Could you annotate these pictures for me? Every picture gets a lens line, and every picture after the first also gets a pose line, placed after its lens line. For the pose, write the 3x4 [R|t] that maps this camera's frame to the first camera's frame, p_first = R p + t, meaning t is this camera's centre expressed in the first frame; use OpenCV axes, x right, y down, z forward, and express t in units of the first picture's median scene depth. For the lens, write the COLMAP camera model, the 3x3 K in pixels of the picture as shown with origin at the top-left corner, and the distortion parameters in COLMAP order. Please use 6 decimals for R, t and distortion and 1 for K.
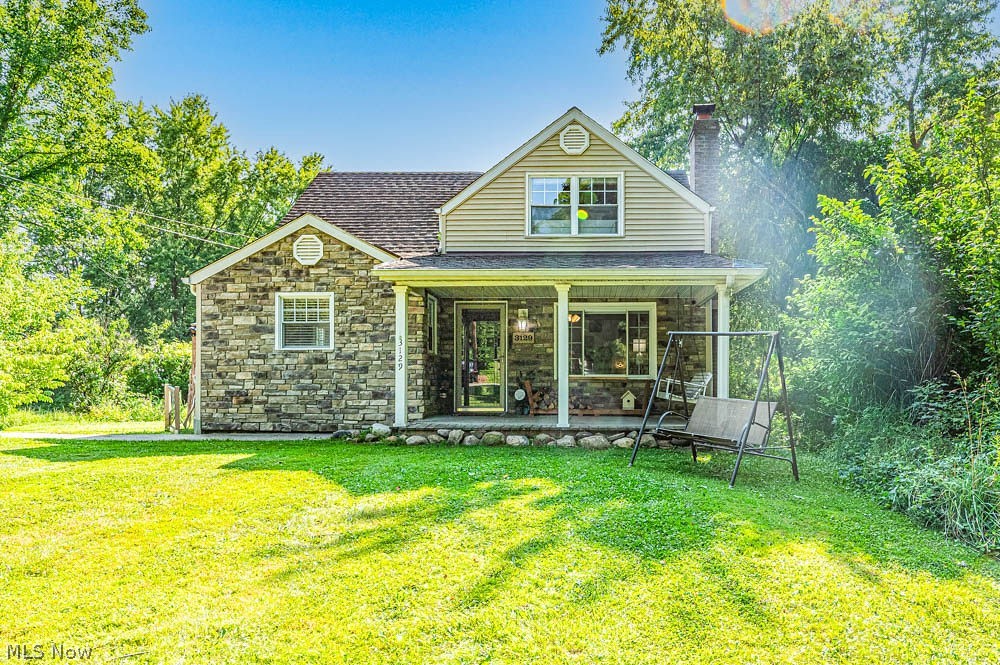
lens RADIAL K [[621.8, 0, 585.1], [0, 621.8, 388.2], [0, 0, 1]] dist [-0.003545, 0.000063]
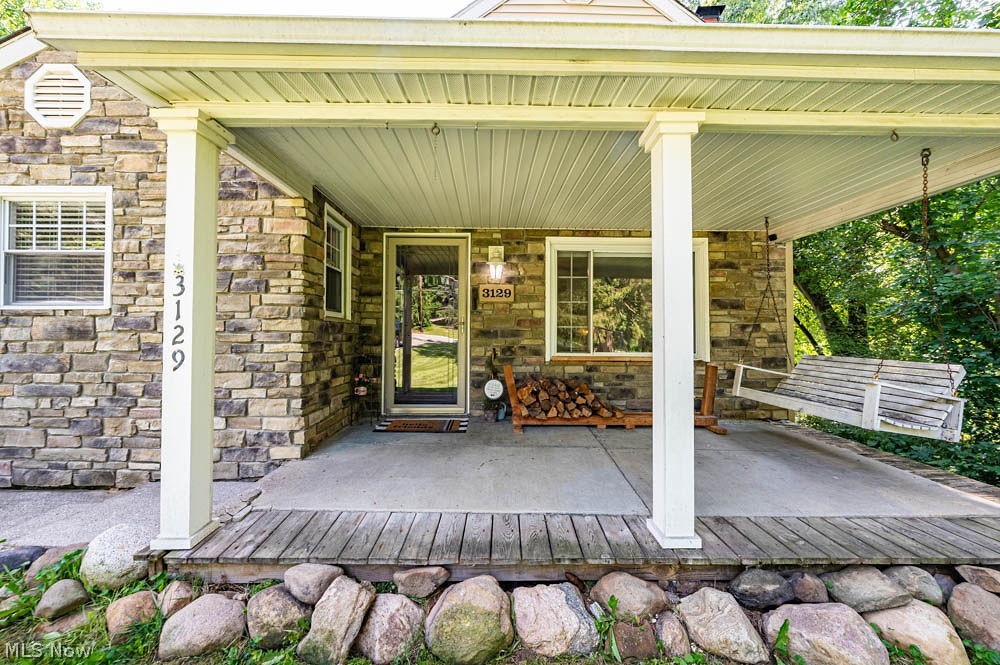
lens RADIAL K [[391.8, 0, 503.0], [0, 391.8, 331.0], [0, 0, 1]] dist [-0.005994, 0.000777]
pose [[0.999539, 0.003345, 0.030175, -0.118880], [-0.002776, 0.999818, -0.018881, -0.041178], [-0.030232, 0.018788, 0.999366, 0.699345]]
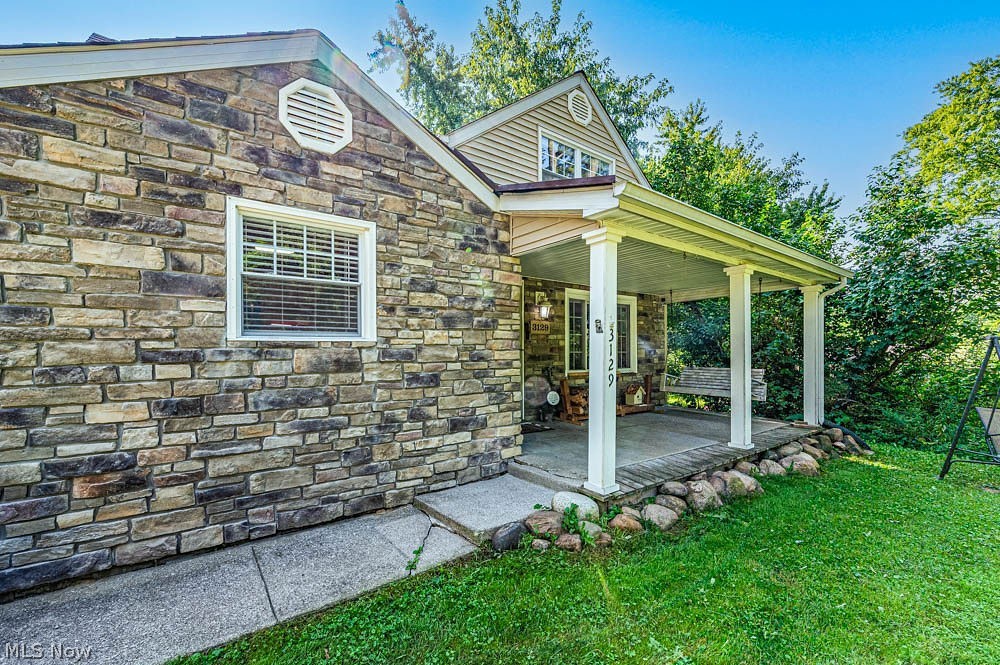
lens RADIAL K [[391.8, 0, 508.8], [0, 391.8, 358.4], [0, 0, 1]] dist [-0.005994, 0.000777]
pose [[0.803500, -0.012399, 0.595175, -0.503069], [0.008766, 0.999921, 0.008998, -0.050691], [-0.595240, -0.002013, 0.803546, 0.691295]]
